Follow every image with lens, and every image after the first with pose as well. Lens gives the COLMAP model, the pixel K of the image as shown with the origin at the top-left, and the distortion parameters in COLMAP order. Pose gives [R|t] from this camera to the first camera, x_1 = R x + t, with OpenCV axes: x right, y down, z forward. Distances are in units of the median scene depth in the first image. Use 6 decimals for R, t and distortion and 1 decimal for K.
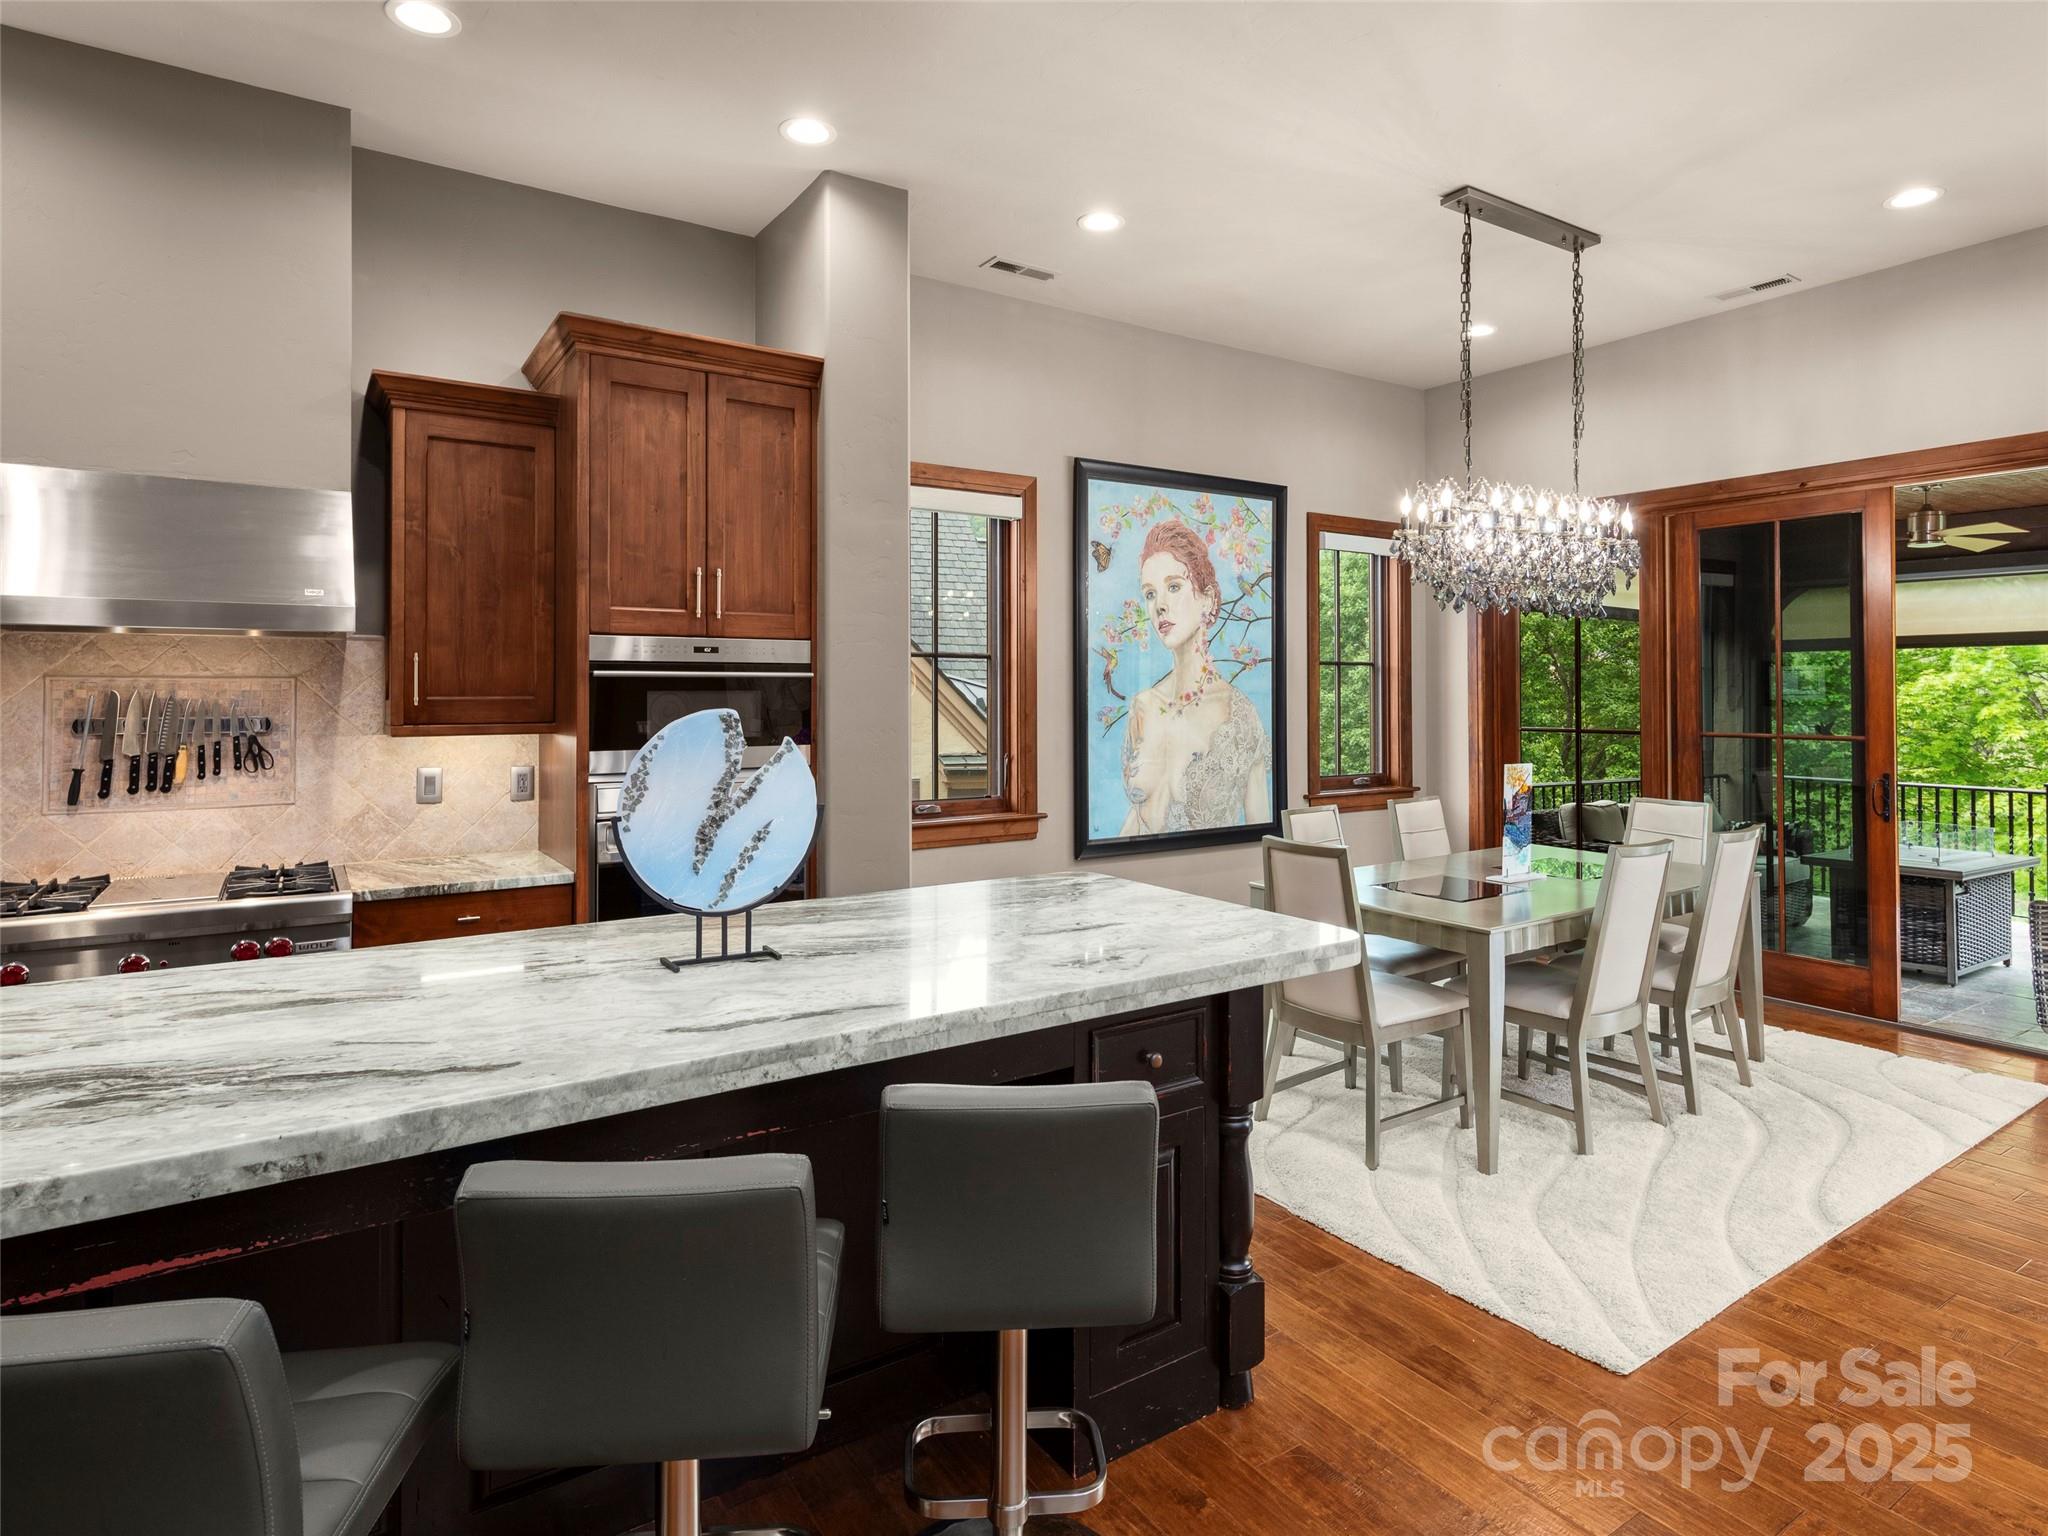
lens RADIAL K [[1130.8, 0, 1029.0], [0, 1130.8, 674.7], [0, 0, 1]] dist [0.003126, -0.006769]
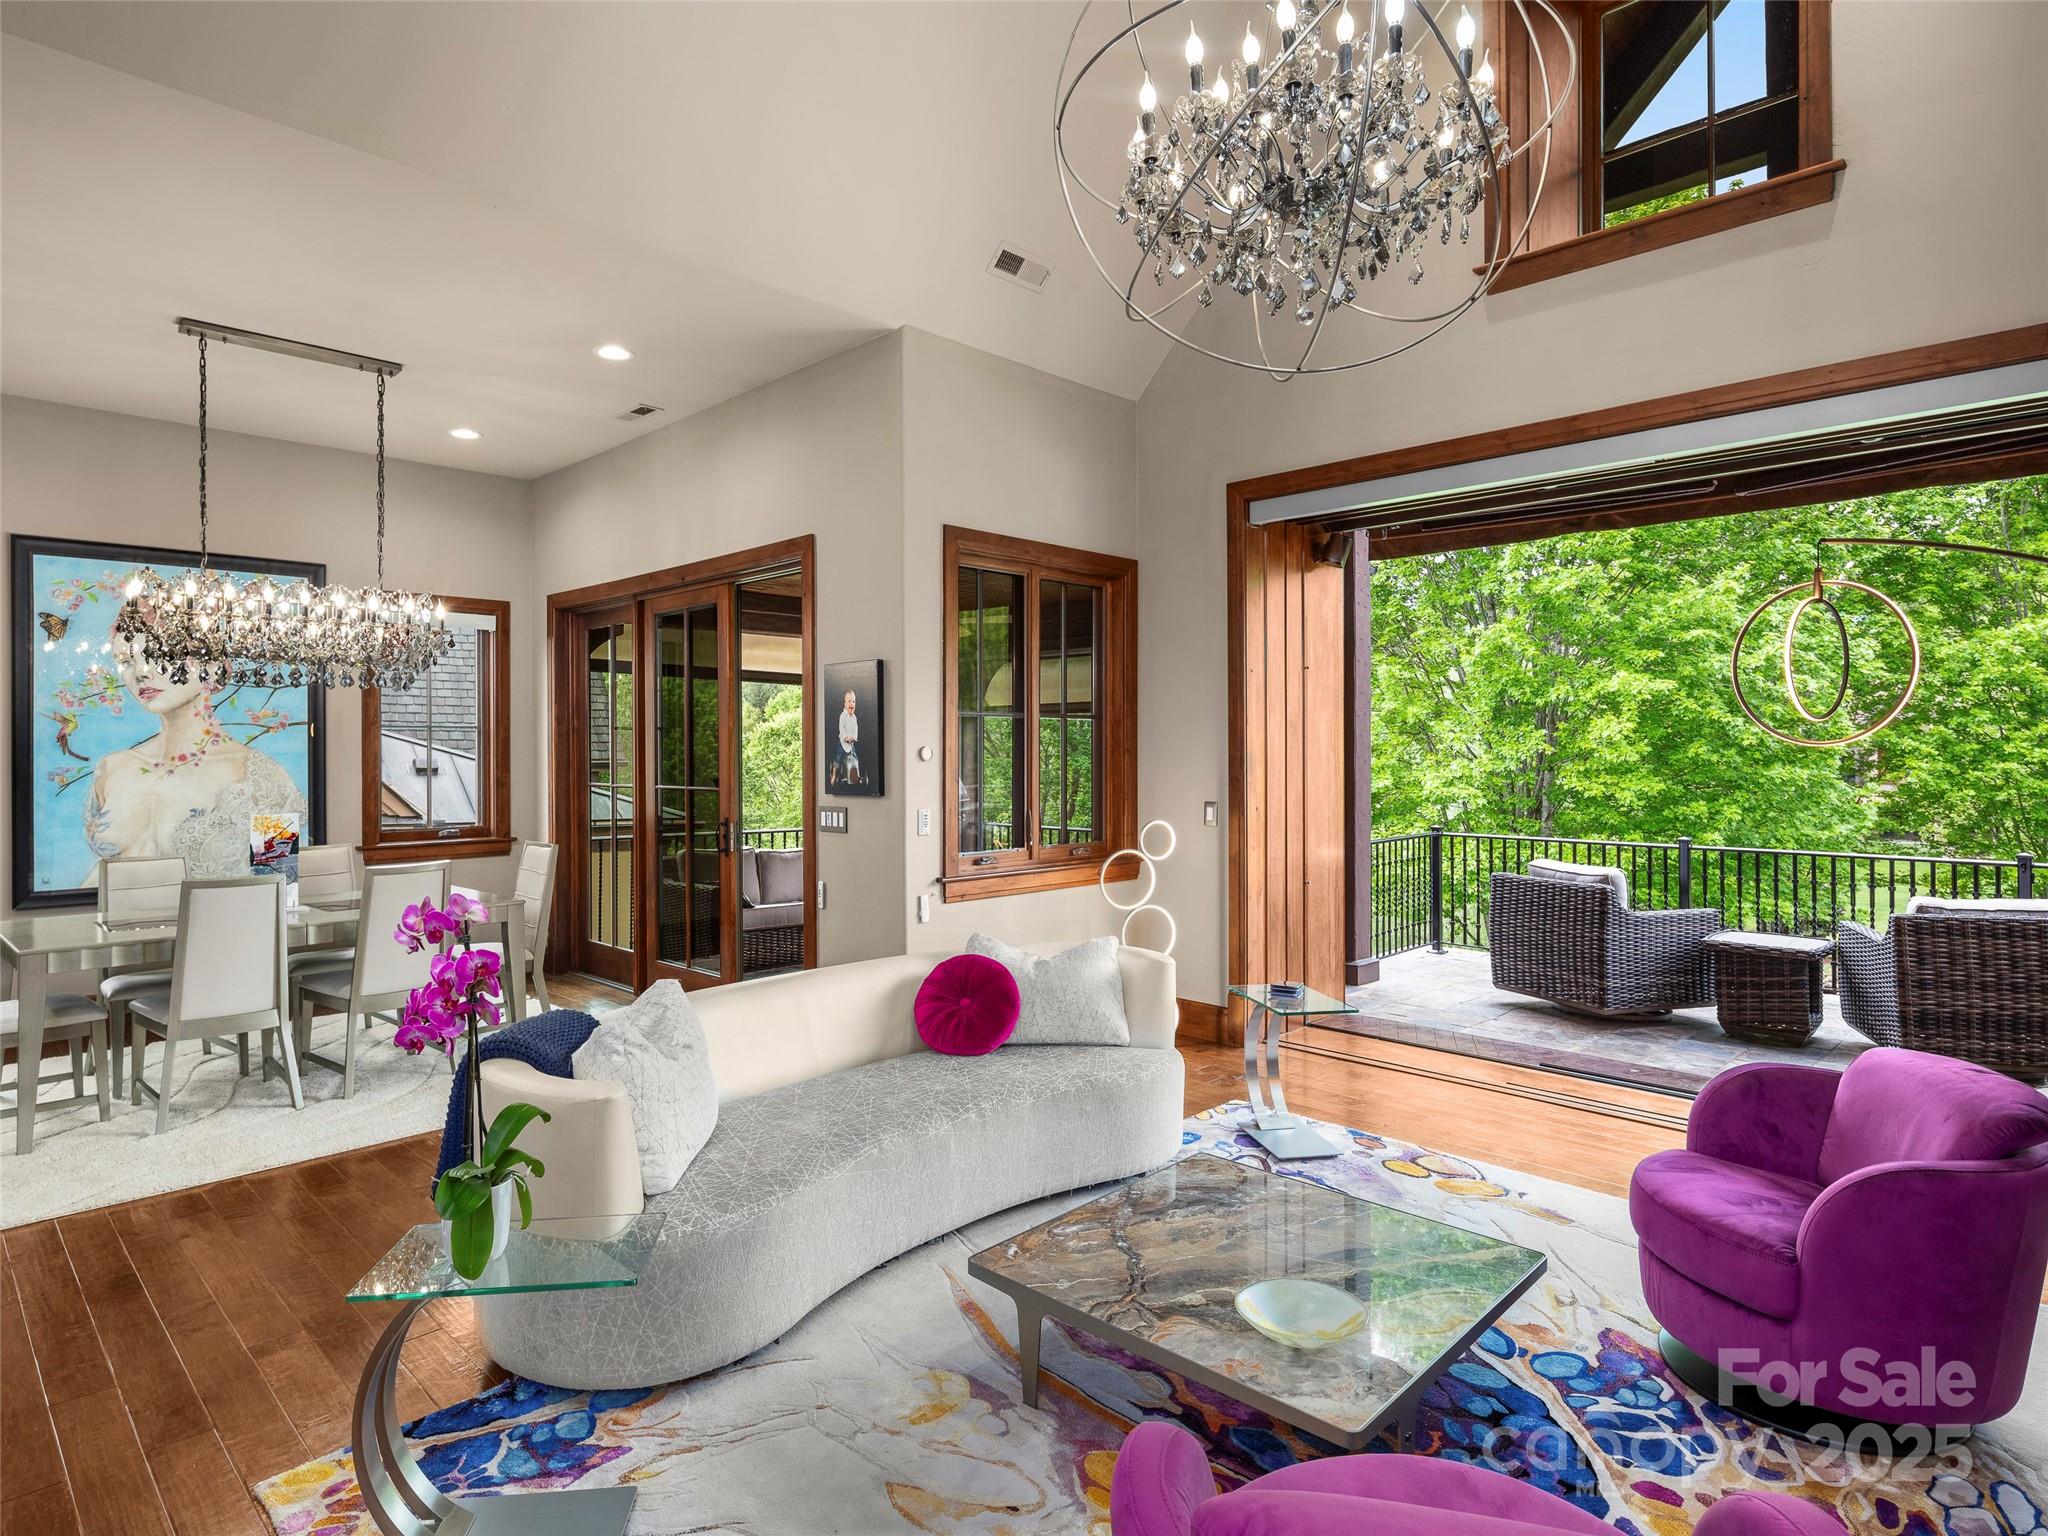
lens RADIAL K [[1130.8, 0, 1018.5], [0, 1130.8, 757.9], [0, 0, 1]] dist [0.003126, -0.006769]
pose [[0.978169, -0.005544, 0.207737, 0.982556], [0.001891, 0.999840, 0.017779, 0.002728], [-0.207803, -0.016998, 0.978023, -0.319355]]
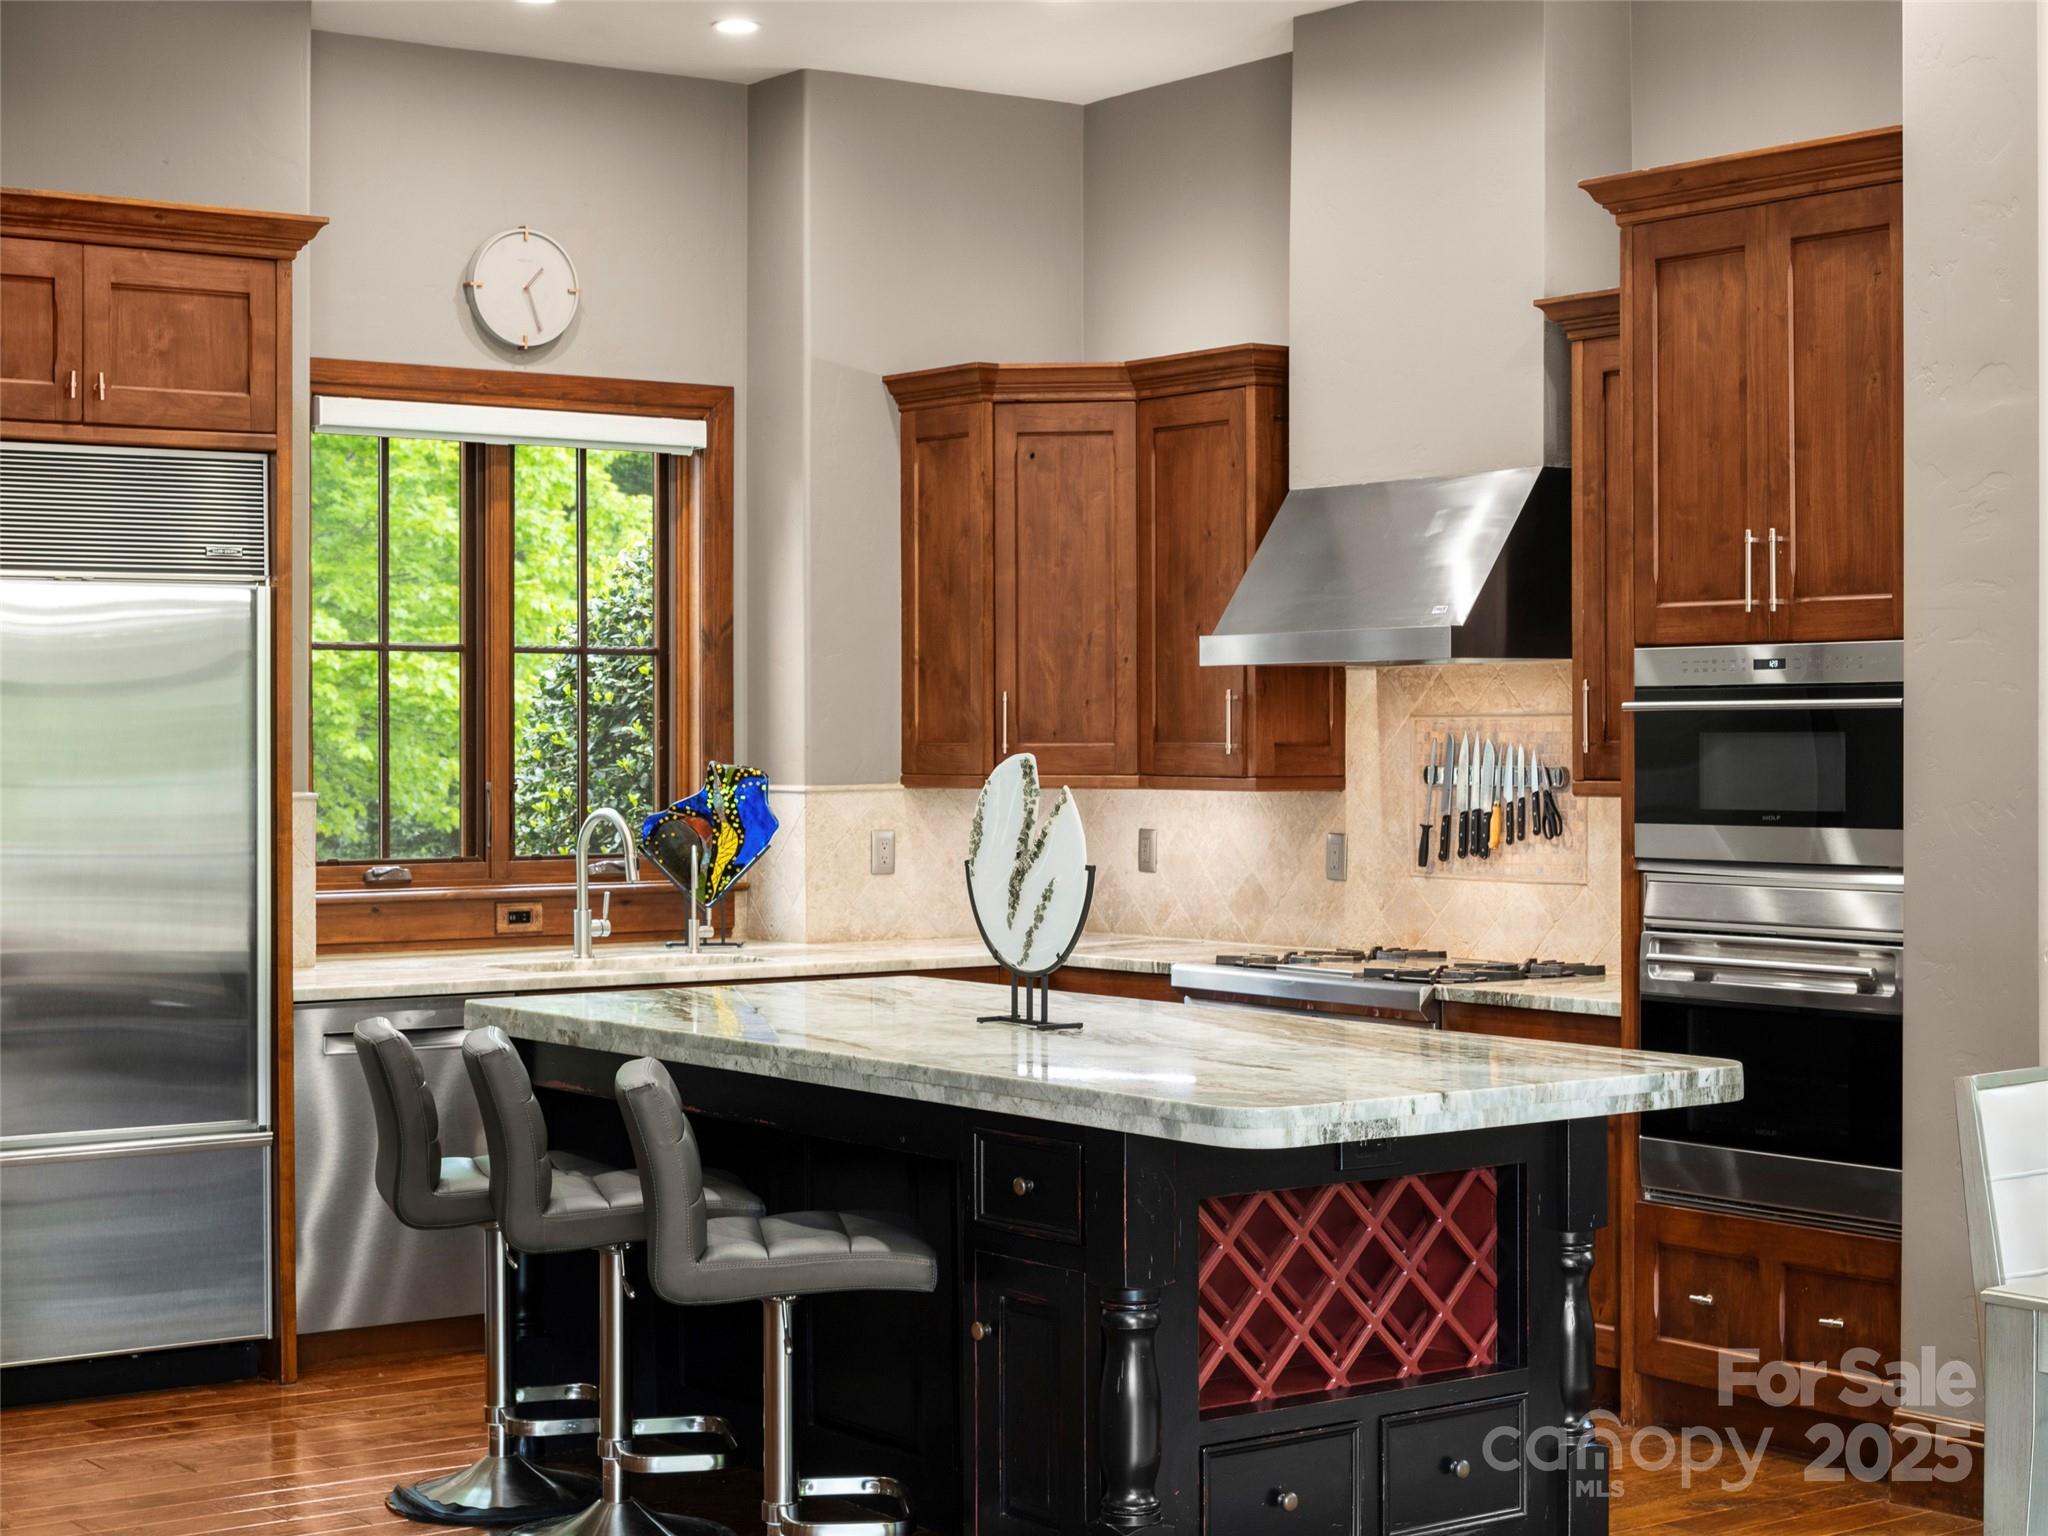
lens RADIAL K [[3304.9, 0, 1044.6], [0, 3304.9, 660.3], [0, 0, 1]] dist [-0.023533, 0.000000]
pose [[0.045028, -0.022386, -0.998735, 1.328763], [0.016774, 0.999625, -0.021650, 0.006944], [0.998845, -0.015778, 0.045387, 0.487146]]
